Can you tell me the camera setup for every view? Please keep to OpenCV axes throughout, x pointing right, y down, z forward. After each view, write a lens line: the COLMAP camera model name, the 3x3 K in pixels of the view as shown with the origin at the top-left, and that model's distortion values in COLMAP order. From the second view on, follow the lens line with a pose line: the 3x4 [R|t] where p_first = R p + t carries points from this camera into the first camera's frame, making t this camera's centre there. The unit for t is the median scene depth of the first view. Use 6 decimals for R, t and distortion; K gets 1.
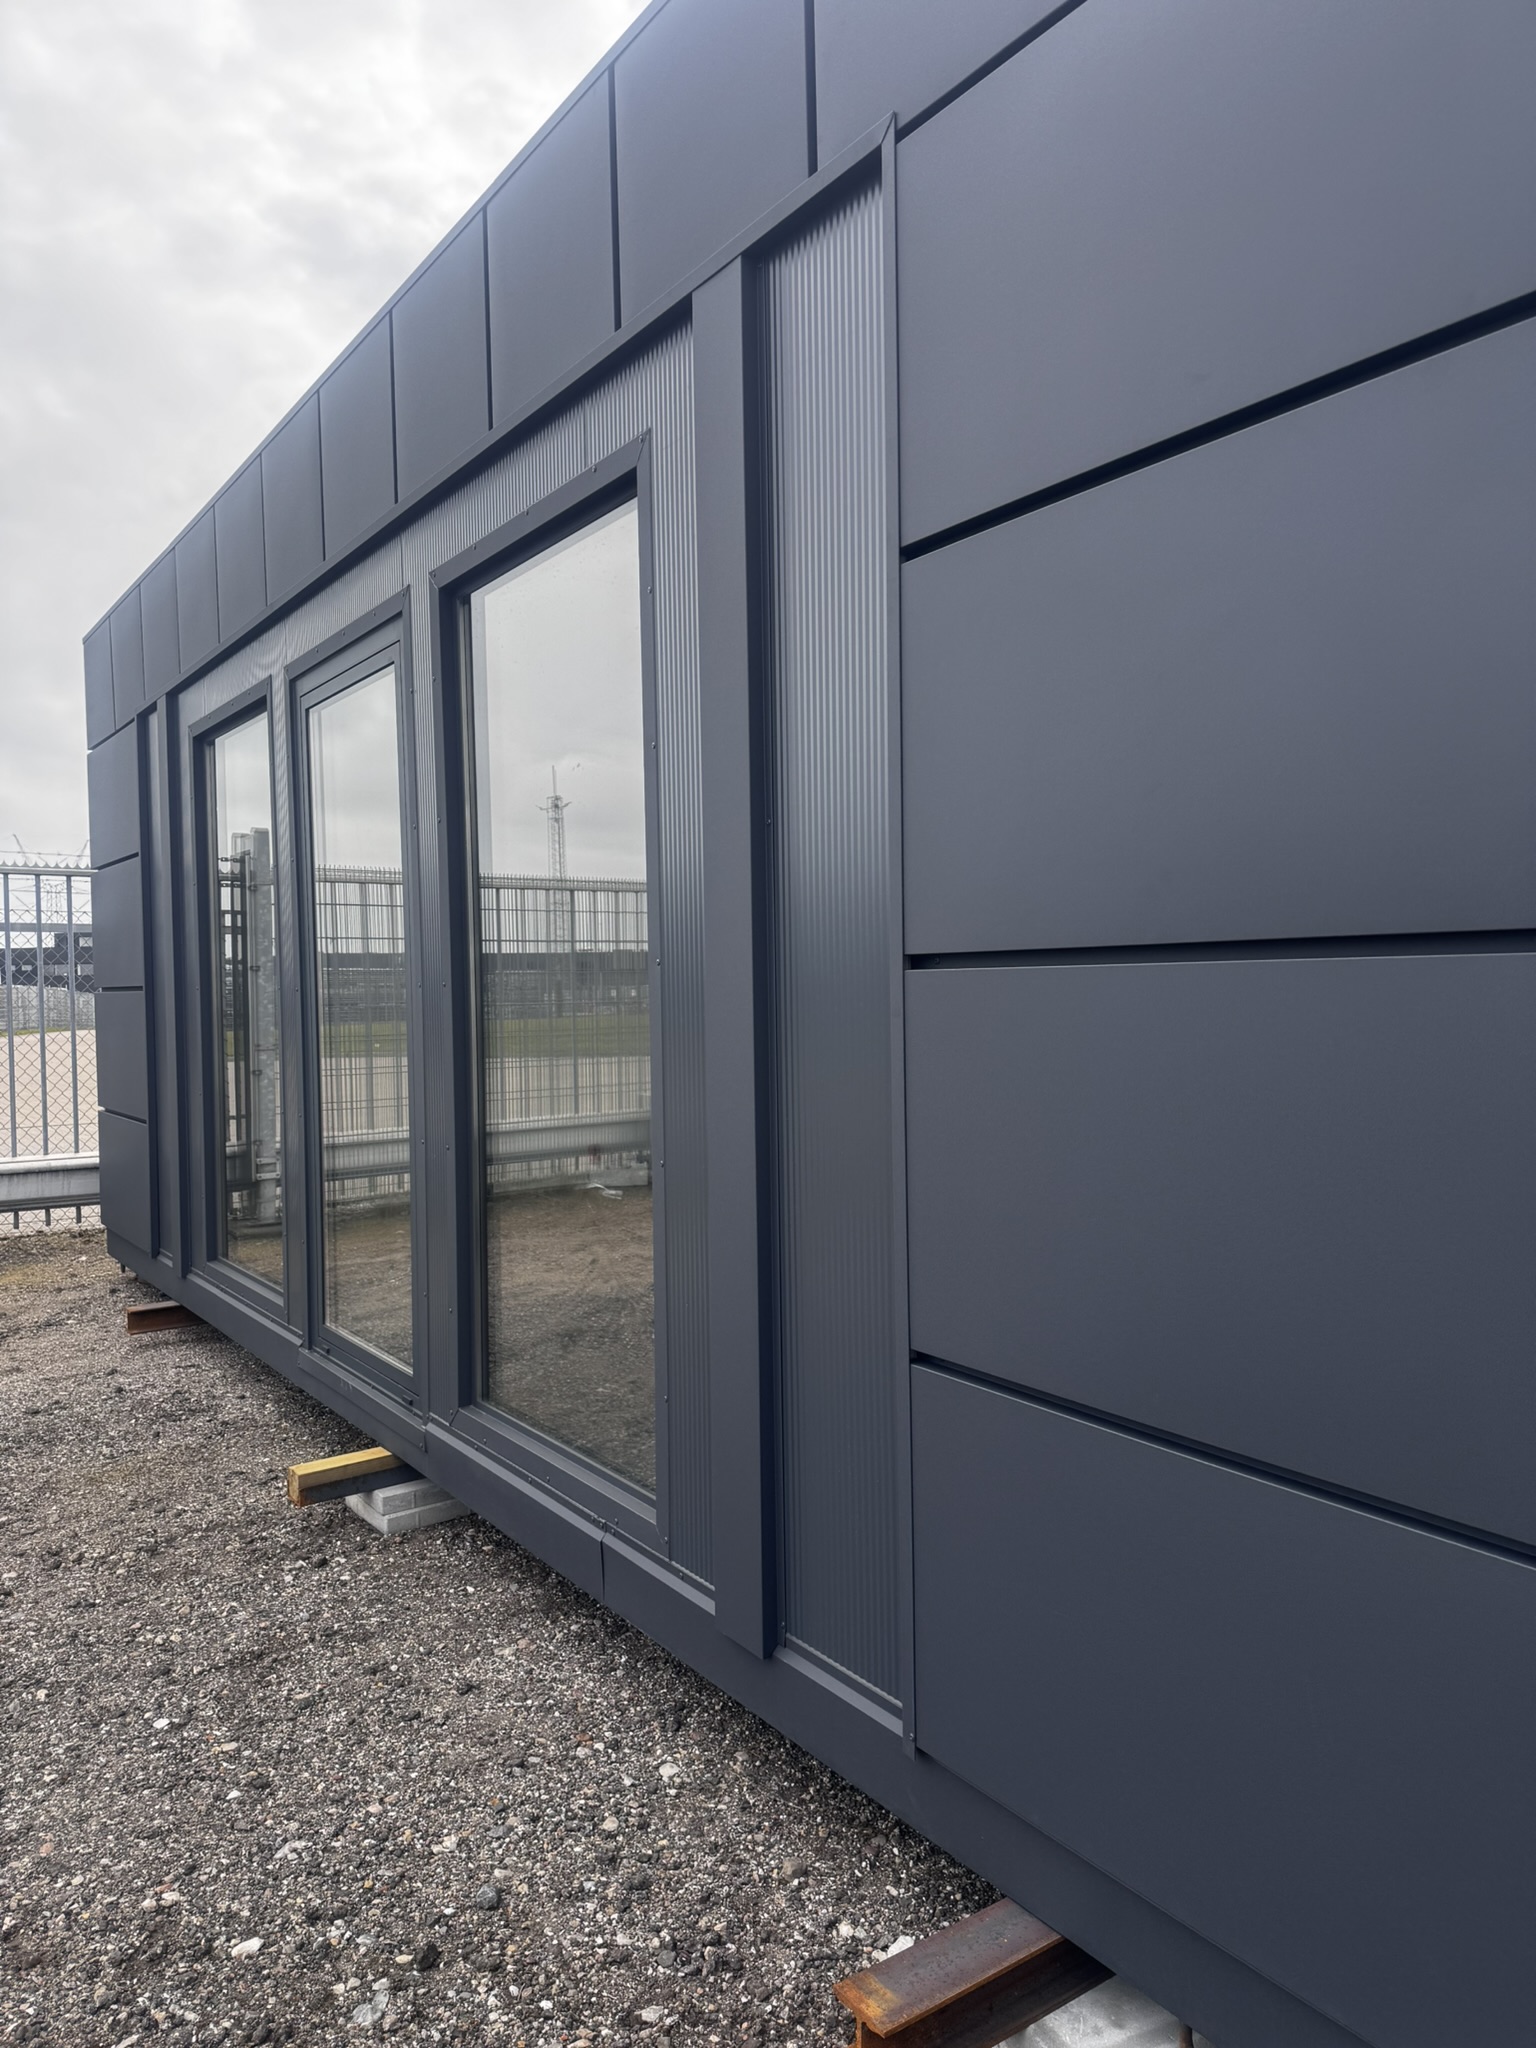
lens RADIAL K [[1400.1, 0, 768.0], [0, 1400.1, 1024.0], [0, 0, 1]] dist [0.032271, -0.036764]
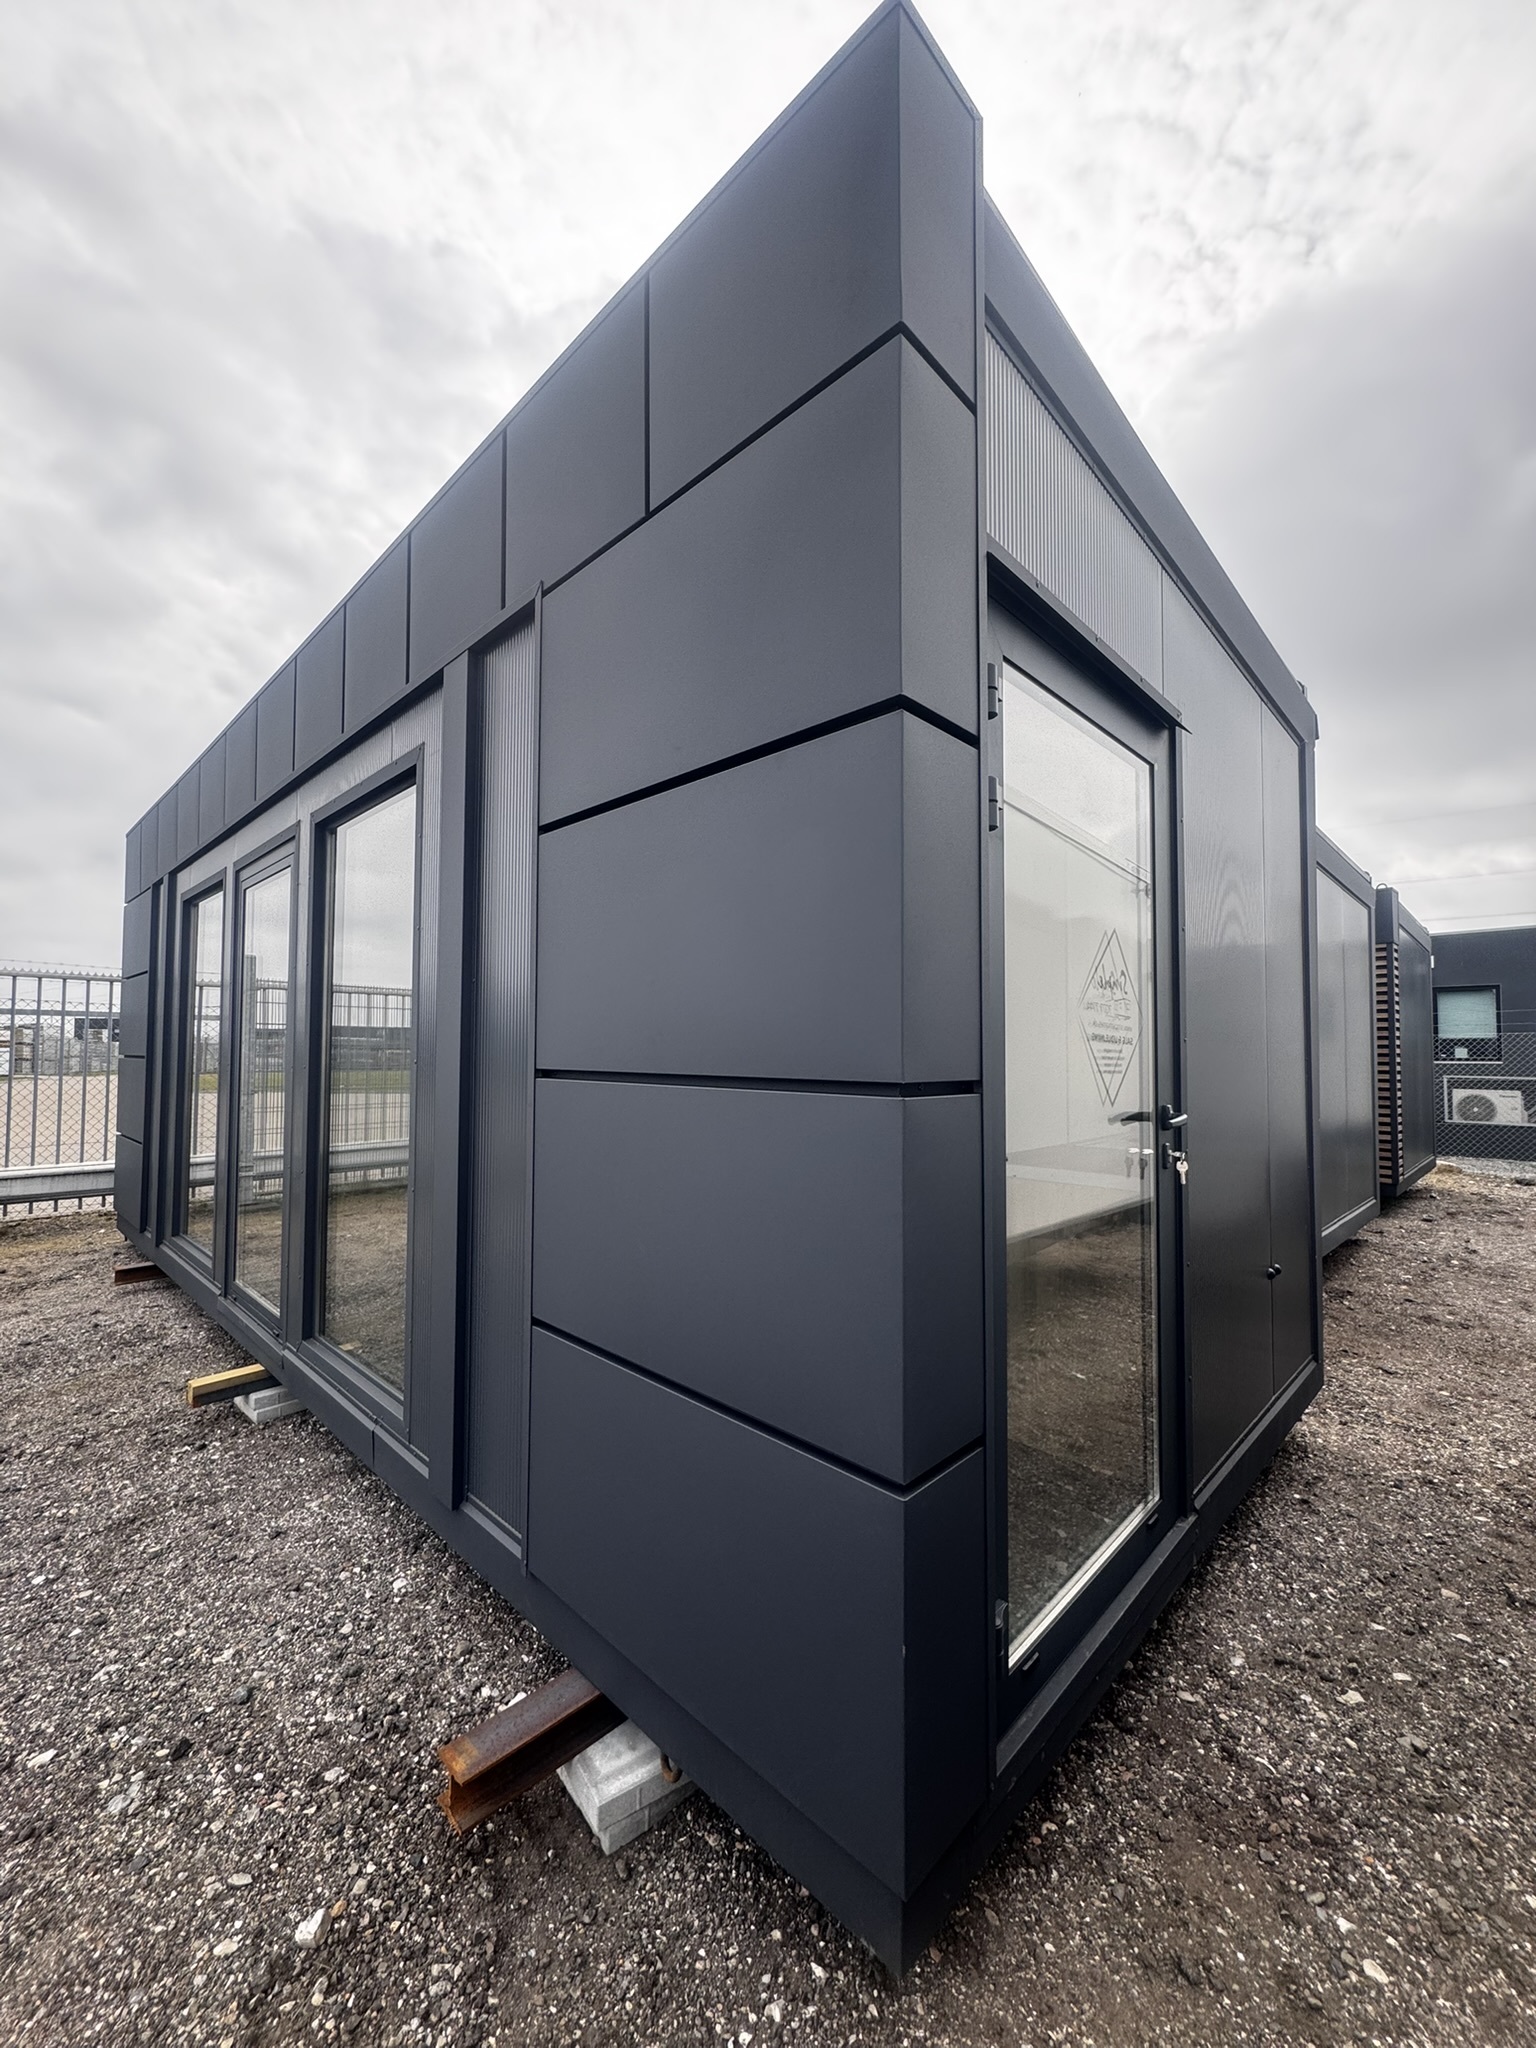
lens RADIAL K [[795.3, 0, 757.6], [0, 795.3, 1019.2], [0, 0, 1]] dist [0.000404, 0.000219]
pose [[0.983435, 0.028922, 0.178941, 0.127957], [-0.016366, 0.997324, -0.071253, -0.031660], [-0.180523, 0.067145, 0.981276, 0.022843]]
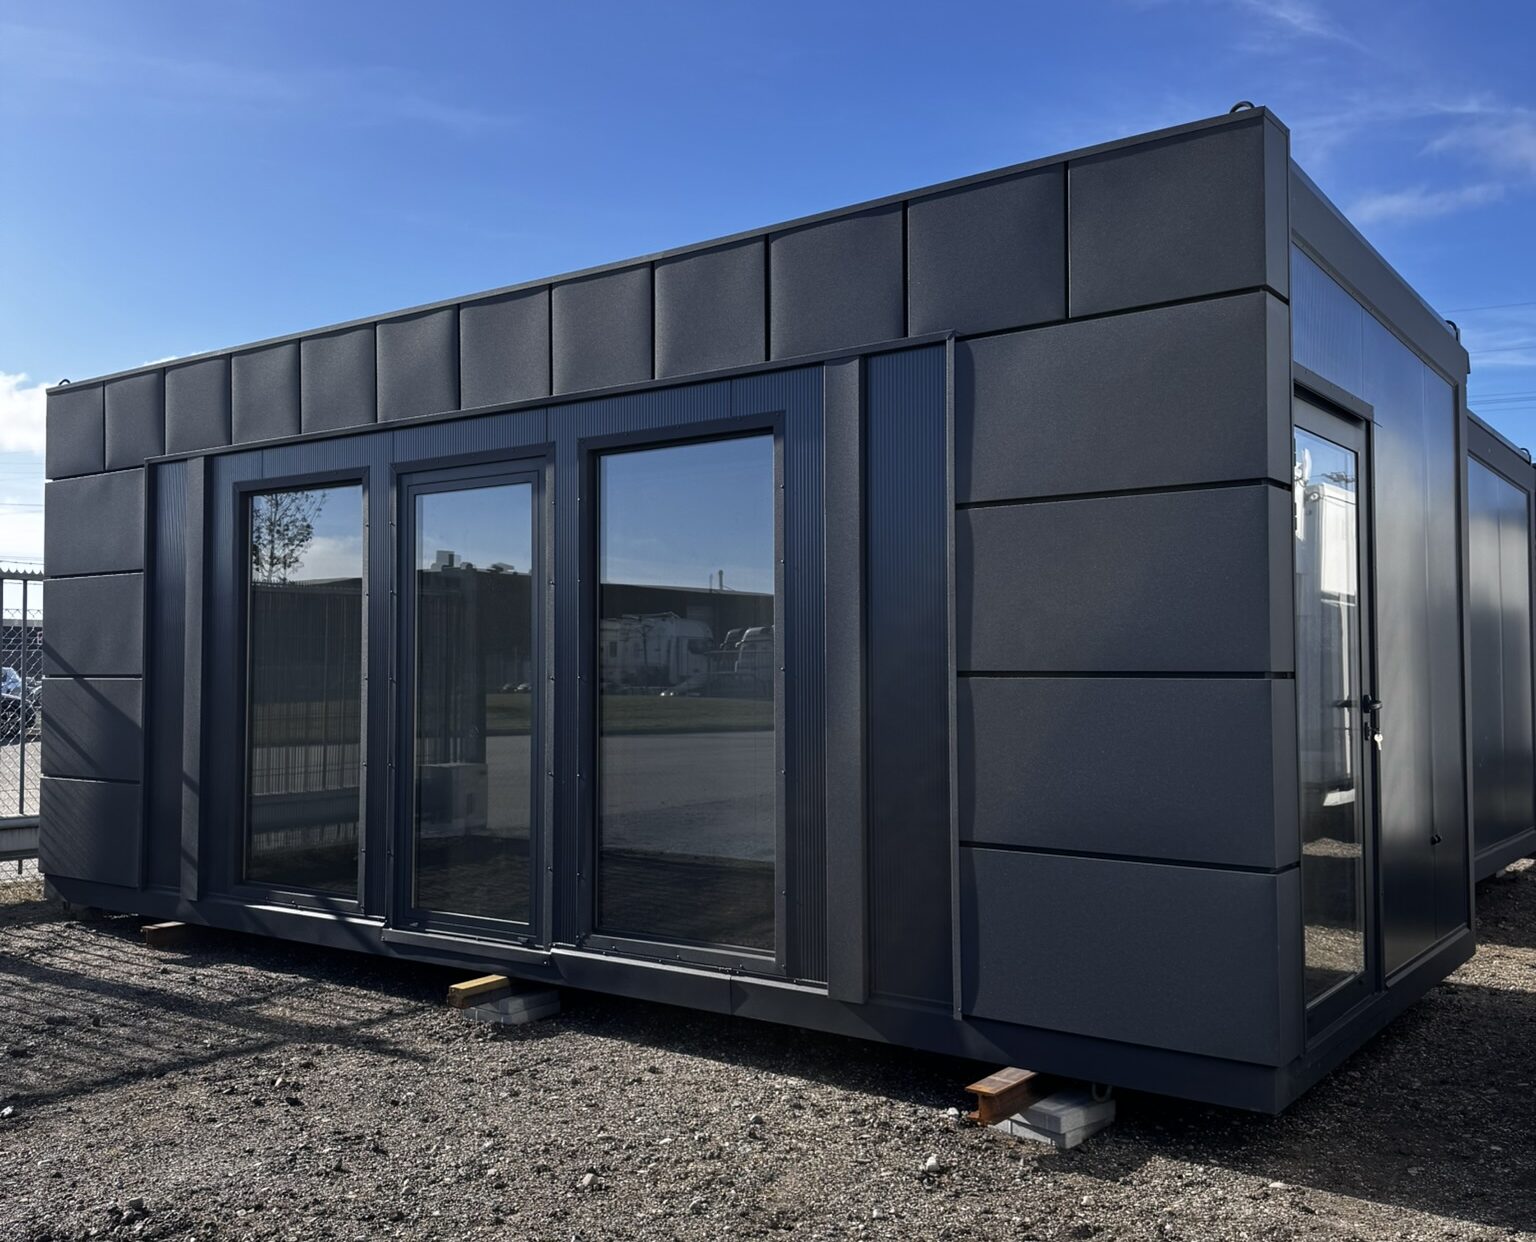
lens RADIAL K [[1347.5, 0, 768.0], [0, 1347.5, 621.0], [0, 0, 1]] dist [0.239313, -0.347721]
pose [[0.946406, 0.027526, 0.321804, -0.660901], [-0.005358, 0.997563, -0.069570, 0.020205], [-0.322935, 0.064117, 0.944247, -0.755852]]
